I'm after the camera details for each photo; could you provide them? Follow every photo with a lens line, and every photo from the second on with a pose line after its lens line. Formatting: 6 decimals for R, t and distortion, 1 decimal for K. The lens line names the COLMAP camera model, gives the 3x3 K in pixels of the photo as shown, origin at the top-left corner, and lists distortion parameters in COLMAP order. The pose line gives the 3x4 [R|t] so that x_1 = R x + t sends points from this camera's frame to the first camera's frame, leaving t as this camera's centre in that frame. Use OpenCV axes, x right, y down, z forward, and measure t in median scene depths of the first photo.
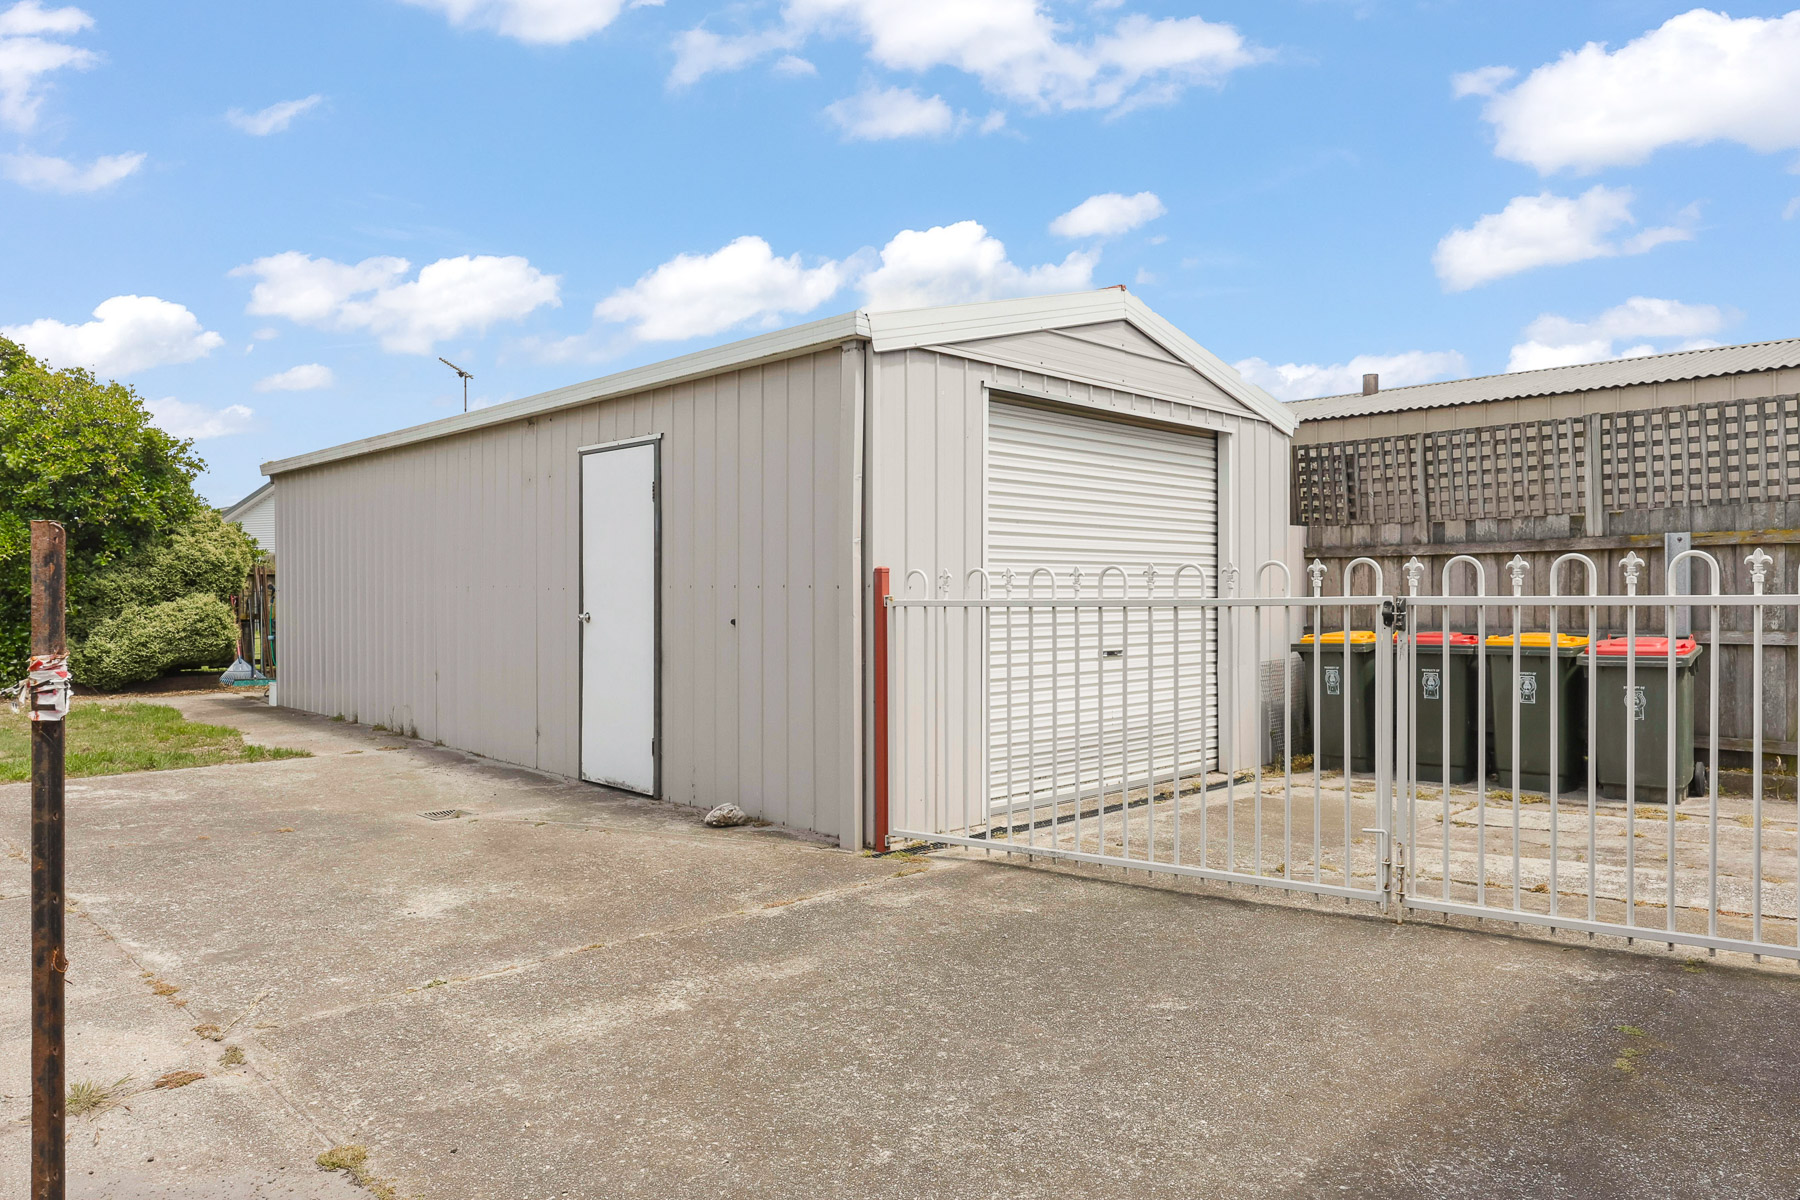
lens RADIAL K [[1171.6, 0, 899.0], [0, 1171.6, 596.8], [0, 0, 1]] dist [0.002544, 0.001038]
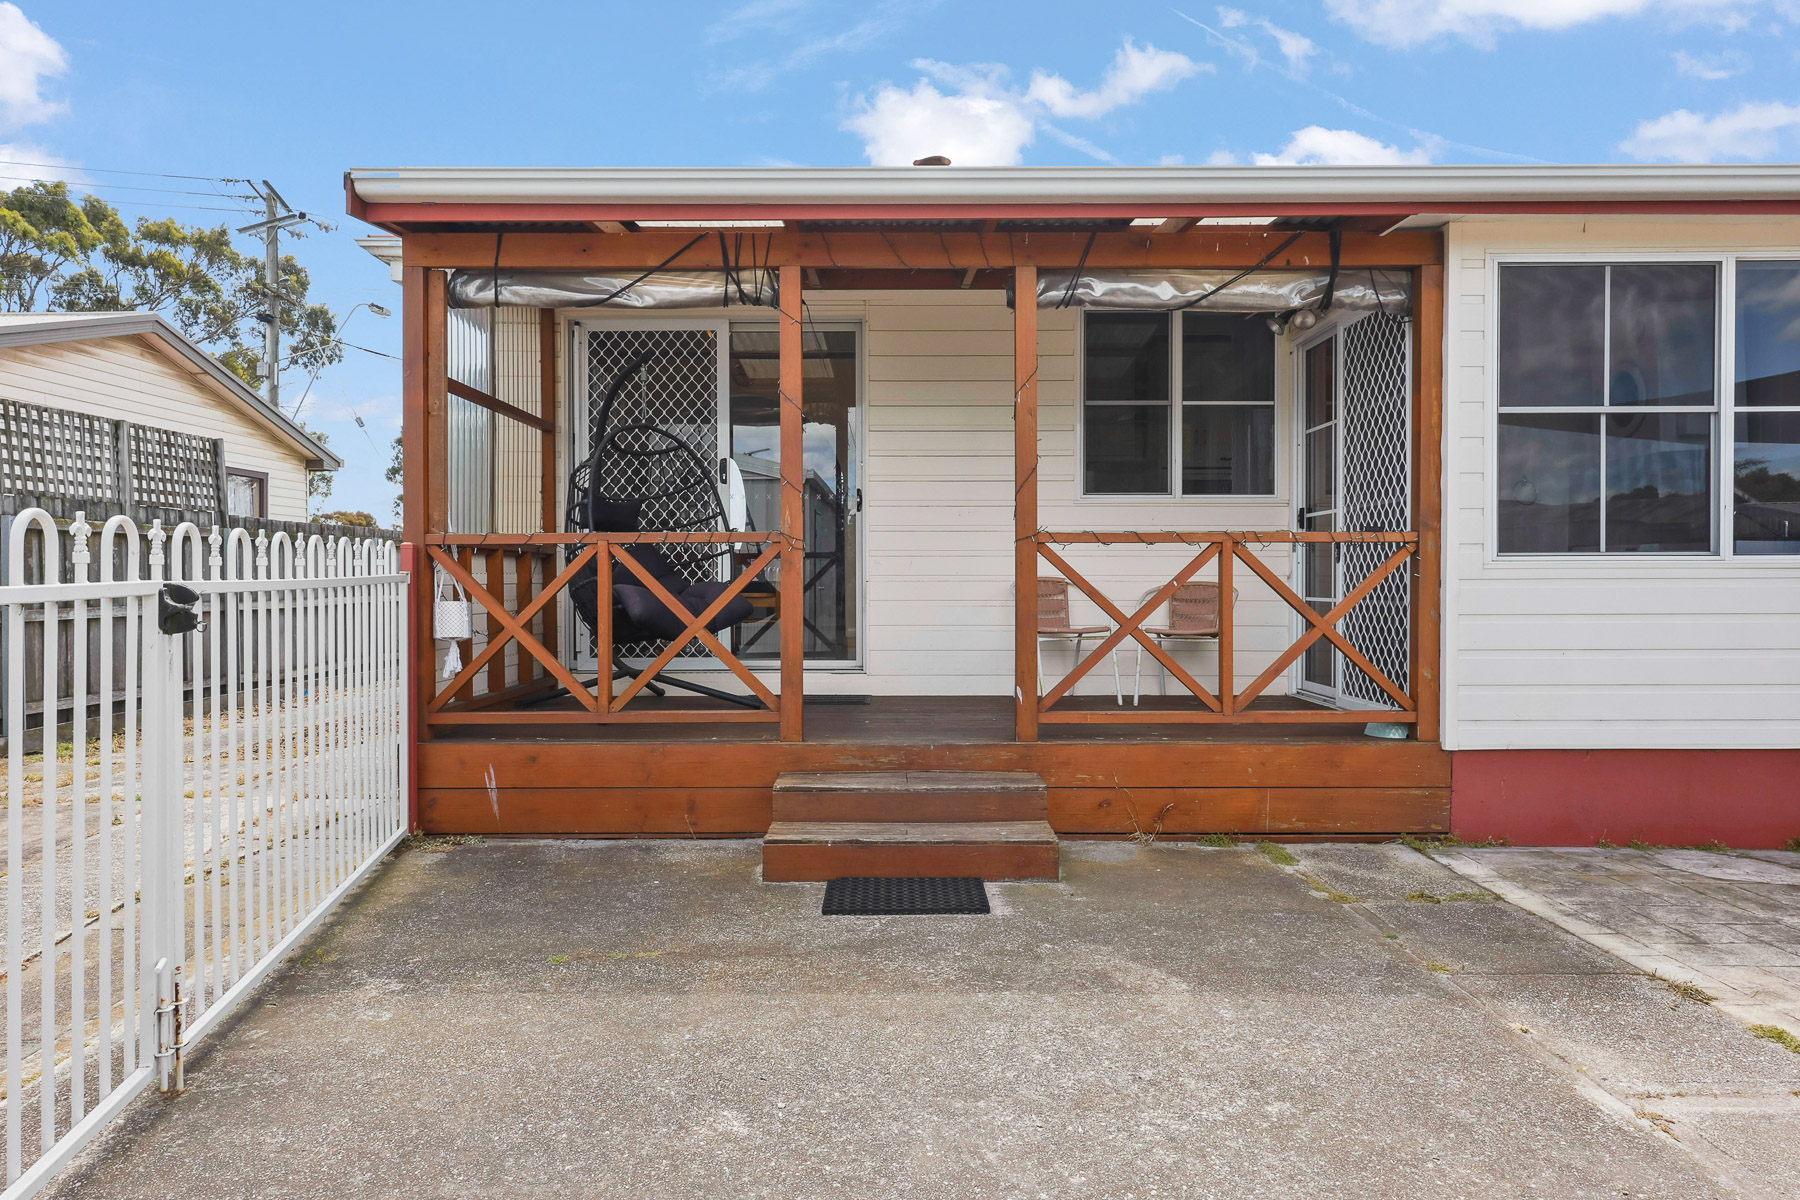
lens RADIAL K [[1082.9, 0, 898.6], [0, 1082.9, 591.3], [0, 0, 1]] dist [0.003990, 0.000824]
pose [[-0.705146, -0.003452, 0.709054, -0.393115], [0.005890, 0.999925, 0.010726, -0.001278], [-0.709037, 0.011740, -0.705073, 1.626817]]
